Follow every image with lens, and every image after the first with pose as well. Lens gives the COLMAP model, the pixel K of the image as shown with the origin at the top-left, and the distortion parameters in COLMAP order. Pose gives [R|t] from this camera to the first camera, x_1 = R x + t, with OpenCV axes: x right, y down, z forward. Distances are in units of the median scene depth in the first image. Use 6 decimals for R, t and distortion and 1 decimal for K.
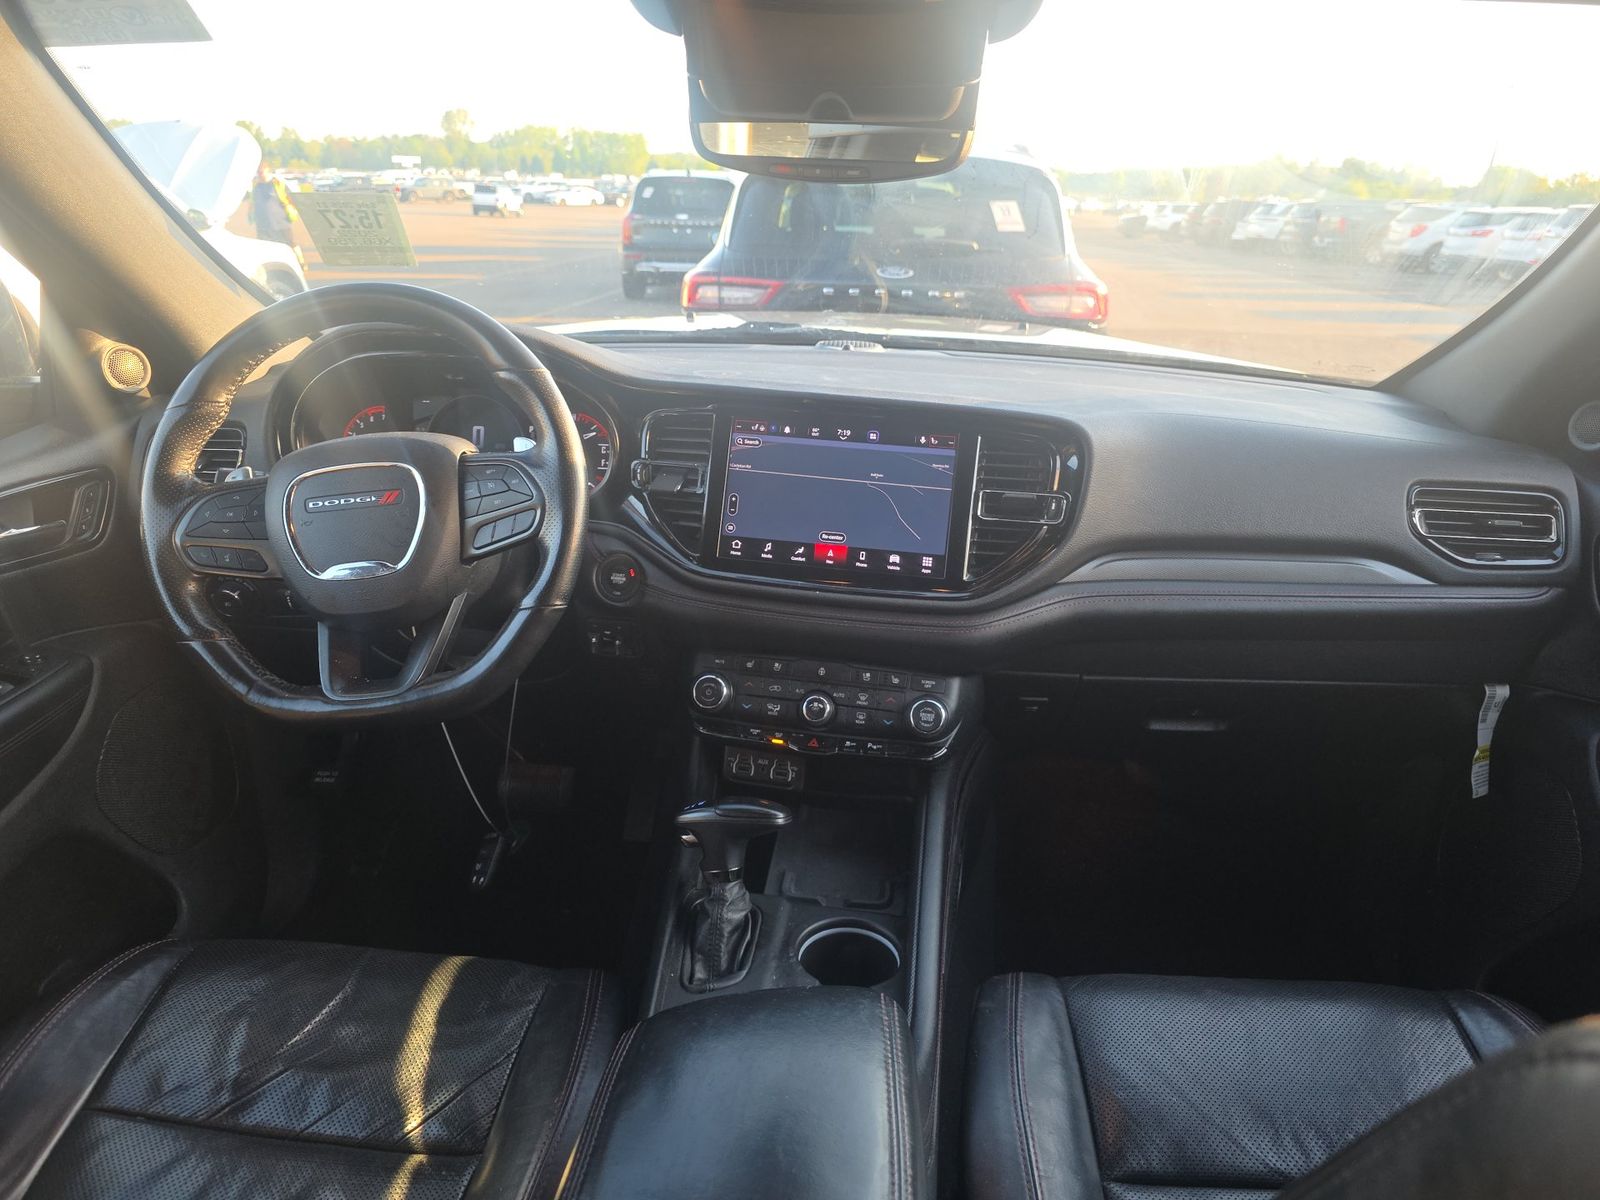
lens RADIAL K [[1041.3, 0, 800.0], [0, 1041.3, 600.0], [0, 0, 1]] dist [0.004584, 0.000403]
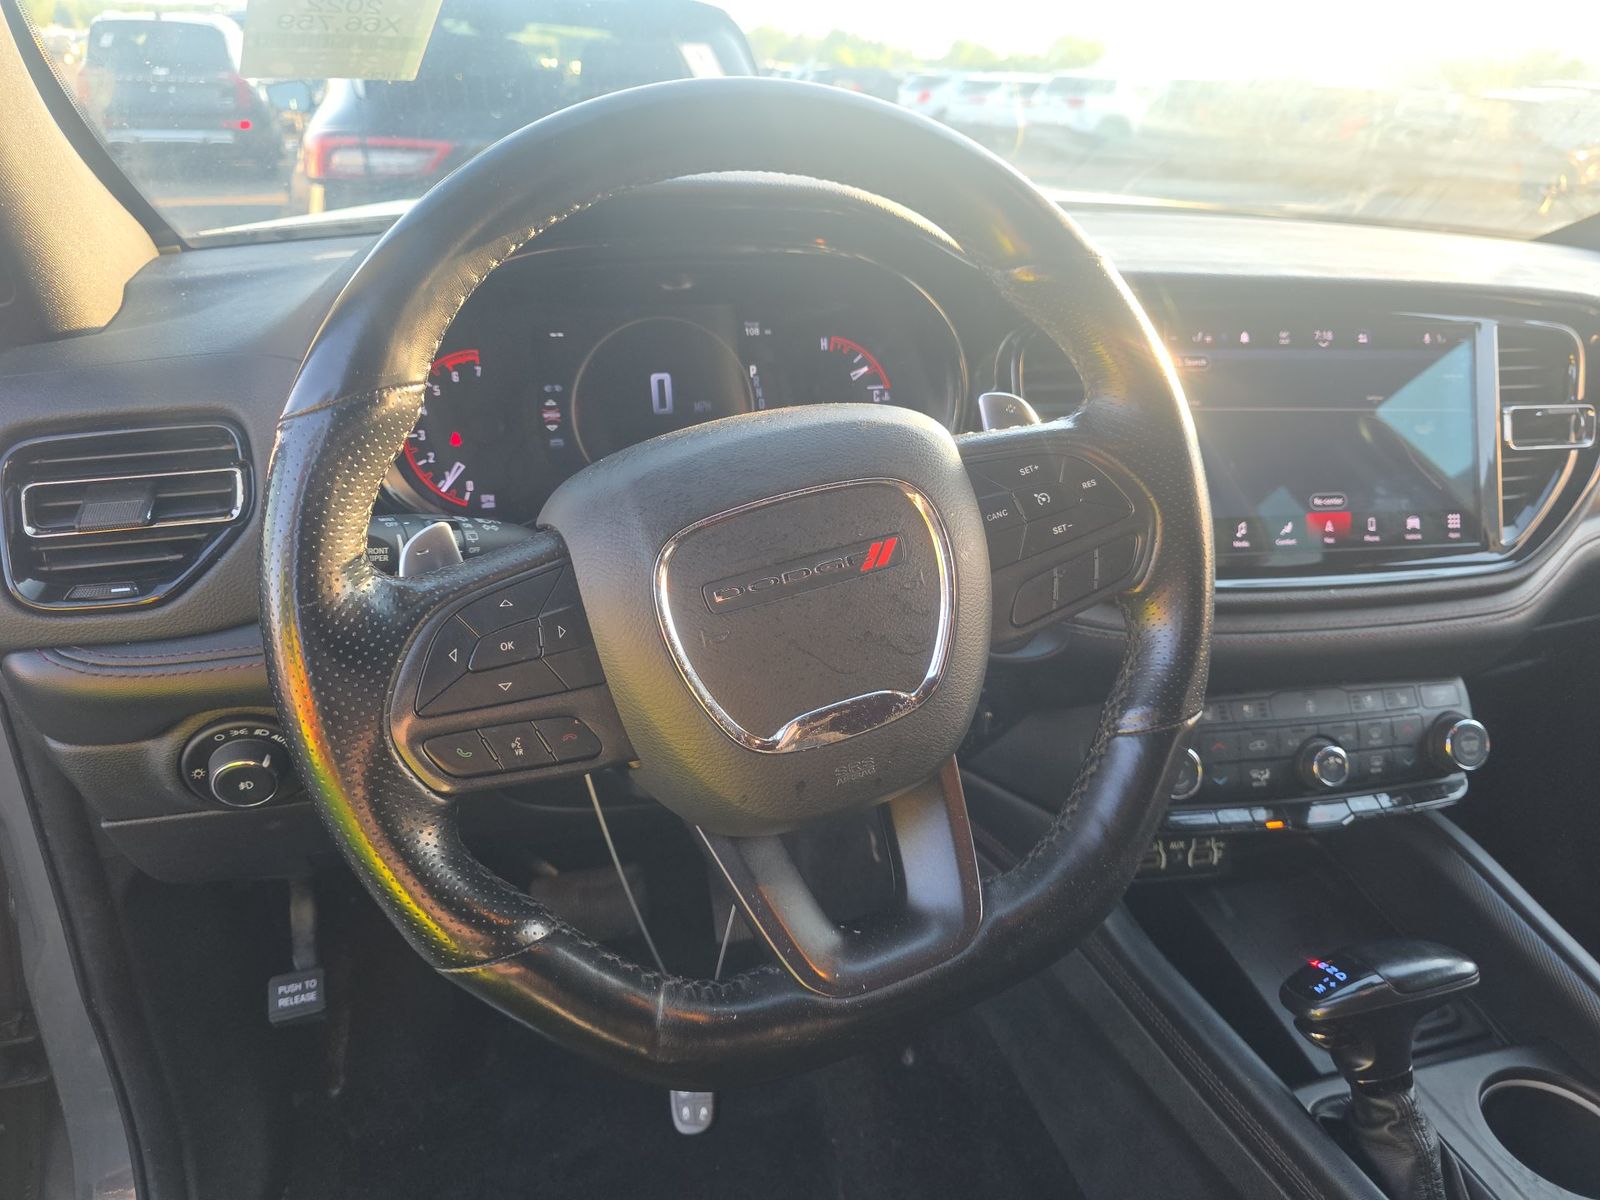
lens RADIAL K [[1092.8, 0, 800.0], [0, 1092.8, 600.0], [0, 0, 1]] dist [0.007163, 0.000951]
pose [[0.930256, -0.157247, 0.331508, -0.499607], [0.124807, 0.985245, 0.117115, -0.118822], [-0.345032, -0.067573, 0.936155, 0.468584]]
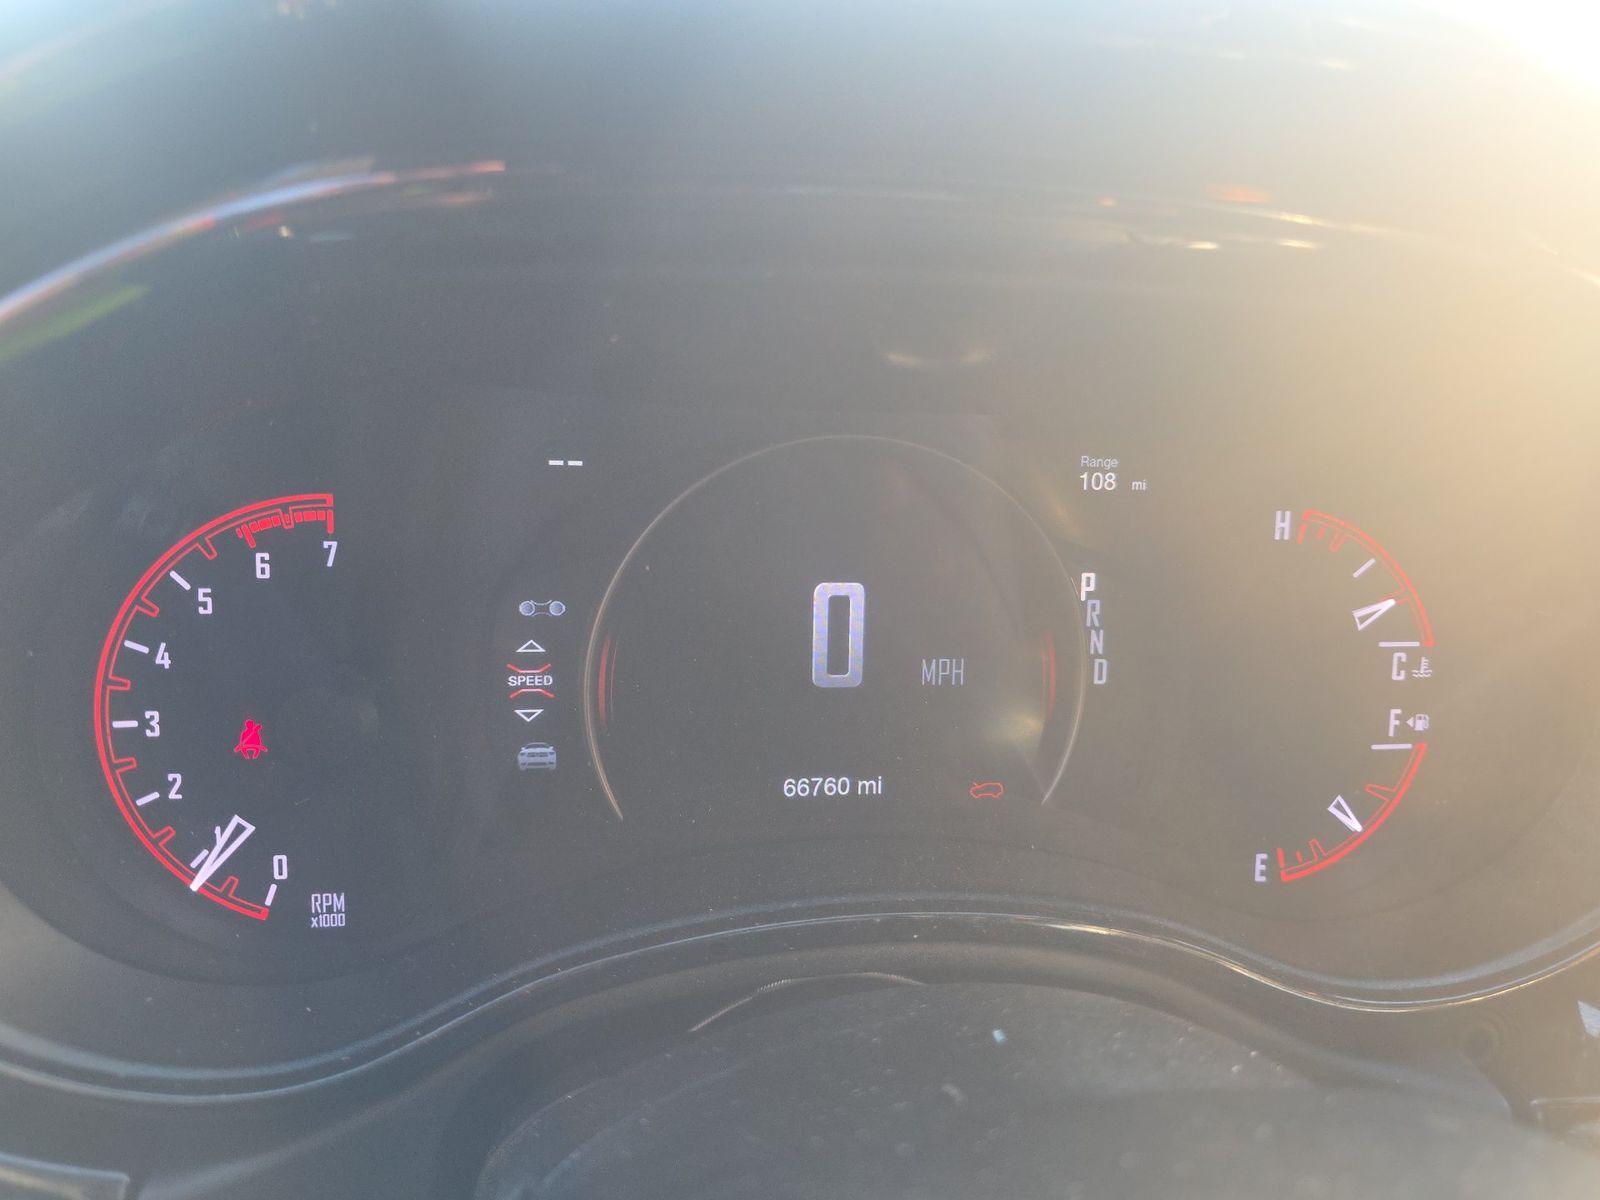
lens RADIAL K [[1092.8, 0, 800.0], [0, 1092.8, 600.0], [0, 0, 1]] dist [0.007163, 0.000951]
pose [[0.974992, -0.054862, 0.215363, -0.401026], [0.040551, 0.996700, 0.070317, -0.197830], [-0.218510, -0.059825, 0.973999, 0.880994]]
